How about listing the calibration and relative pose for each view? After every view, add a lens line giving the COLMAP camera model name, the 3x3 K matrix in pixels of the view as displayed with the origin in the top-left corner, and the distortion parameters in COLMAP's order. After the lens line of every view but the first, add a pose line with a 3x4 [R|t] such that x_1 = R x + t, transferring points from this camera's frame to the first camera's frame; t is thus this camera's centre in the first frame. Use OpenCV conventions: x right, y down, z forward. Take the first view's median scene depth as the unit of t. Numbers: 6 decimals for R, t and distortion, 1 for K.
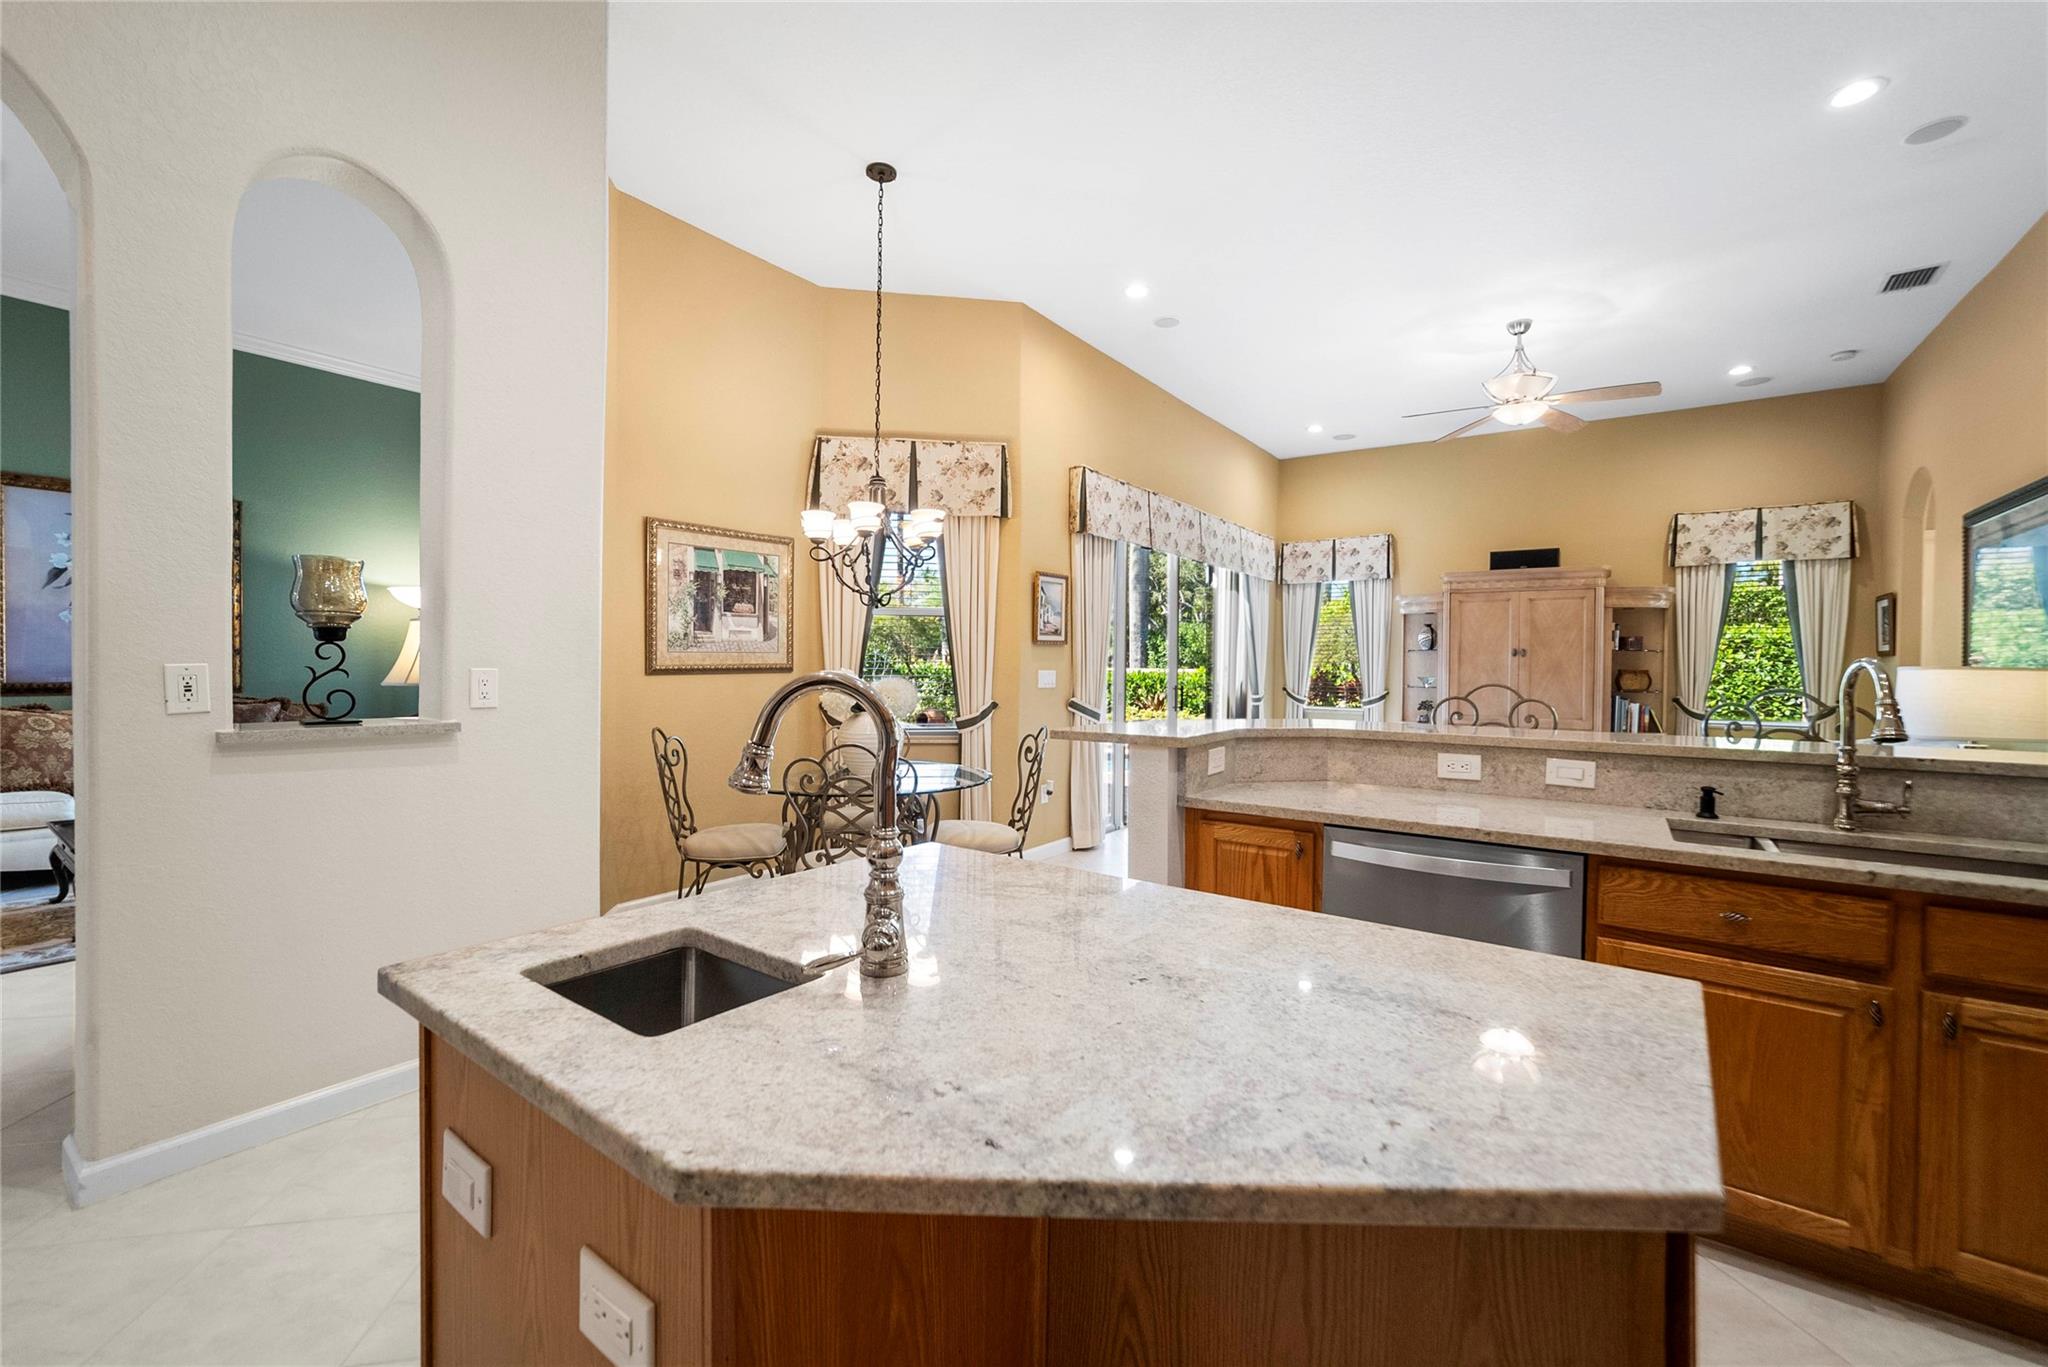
lens RADIAL K [[841.6, 0, 1016.2], [0, 841.6, 677.9], [0, 0, 1]] dist [-0.033854, 0.010422]
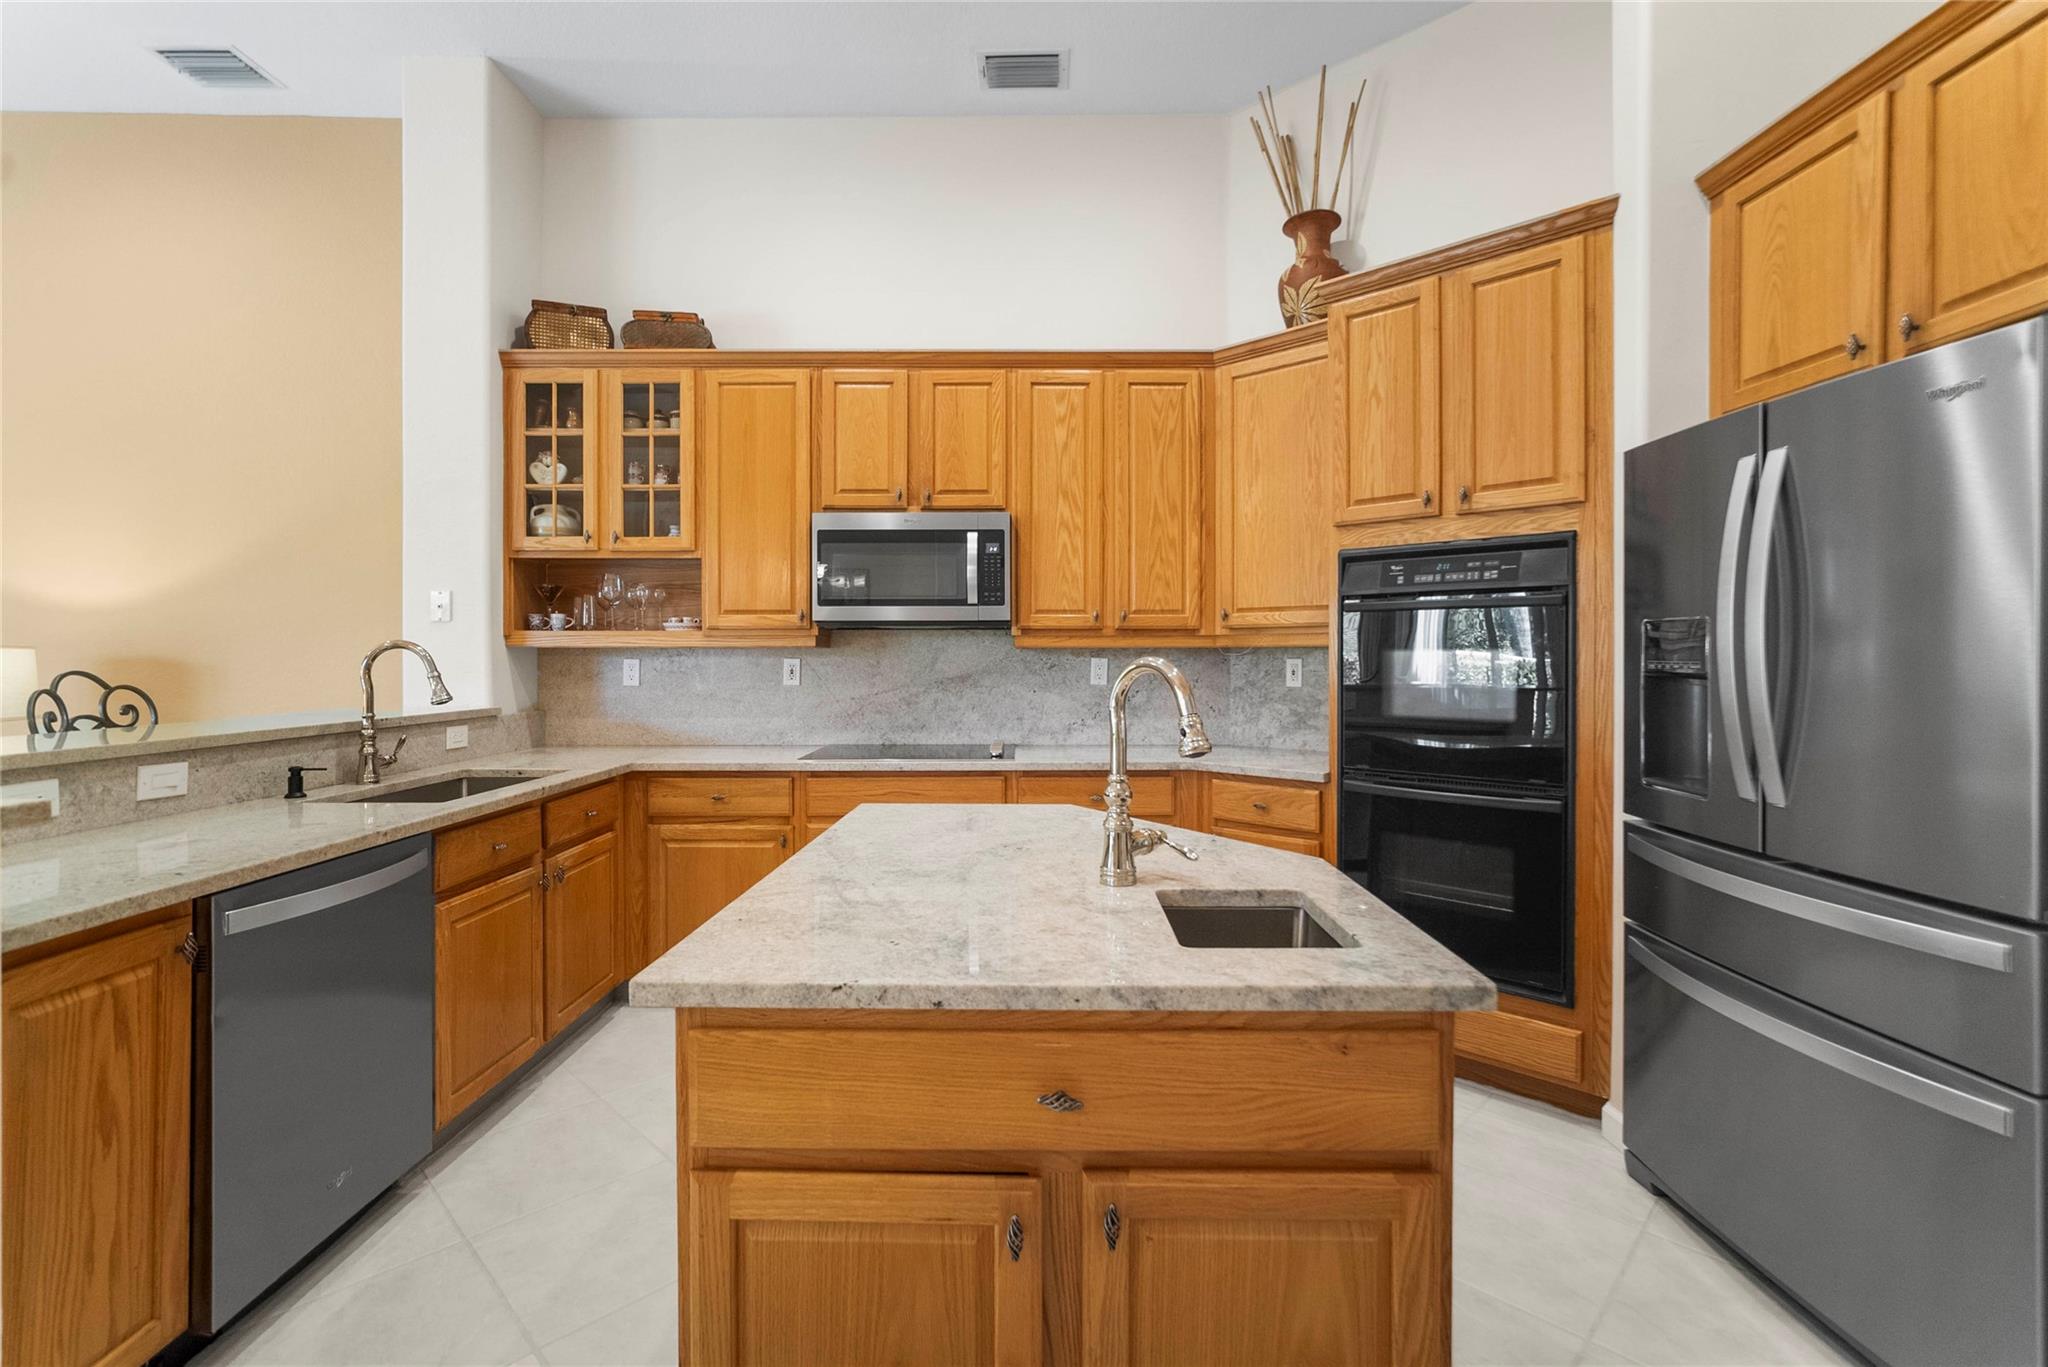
lens RADIAL K [[942.5, 0, 1007.3], [0, 942.5, 659.9], [0, 0, 1]] dist [0.000110, 0.000231]
pose [[-0.594336, -0.013227, 0.804108, -0.264537], [0.006718, 0.999748, 0.021411, -0.007930], [-0.804189, 0.018127, -0.594098, 0.423182]]
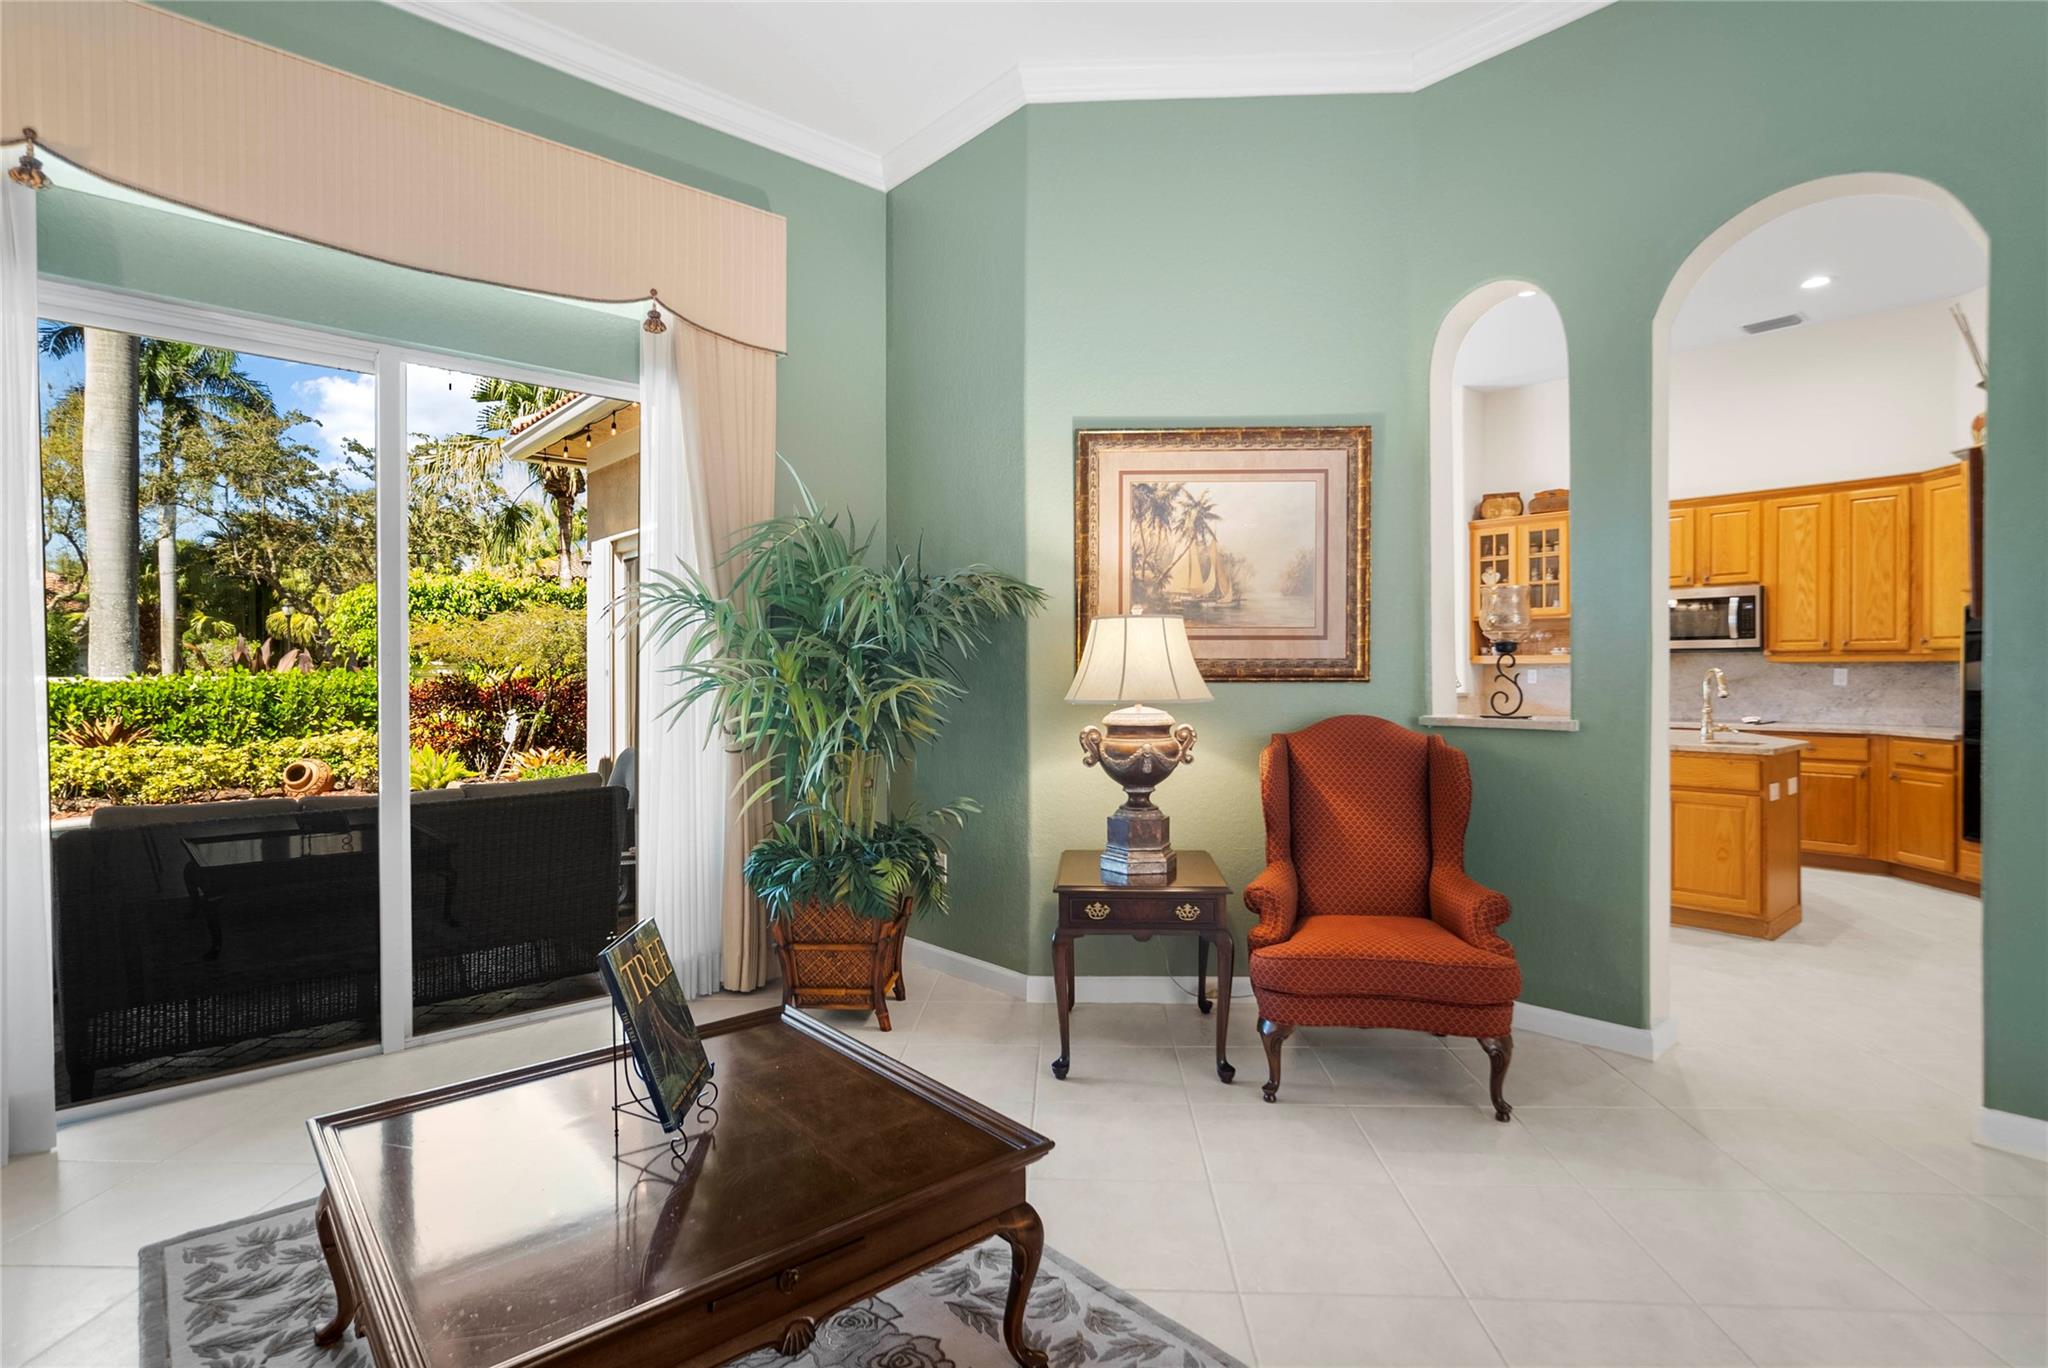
lens RADIAL K [[1013.8, 0, 1025.1], [0, 1013.8, 673.9], [0, 0, 1]] dist [-0.034851, 0.023347]
pose [[0.186489, -0.013502, 0.982364, -1.191713], [0.018751, 0.999772, 0.010182, -0.018807], [-0.982278, 0.016522, 0.186699, 0.709416]]
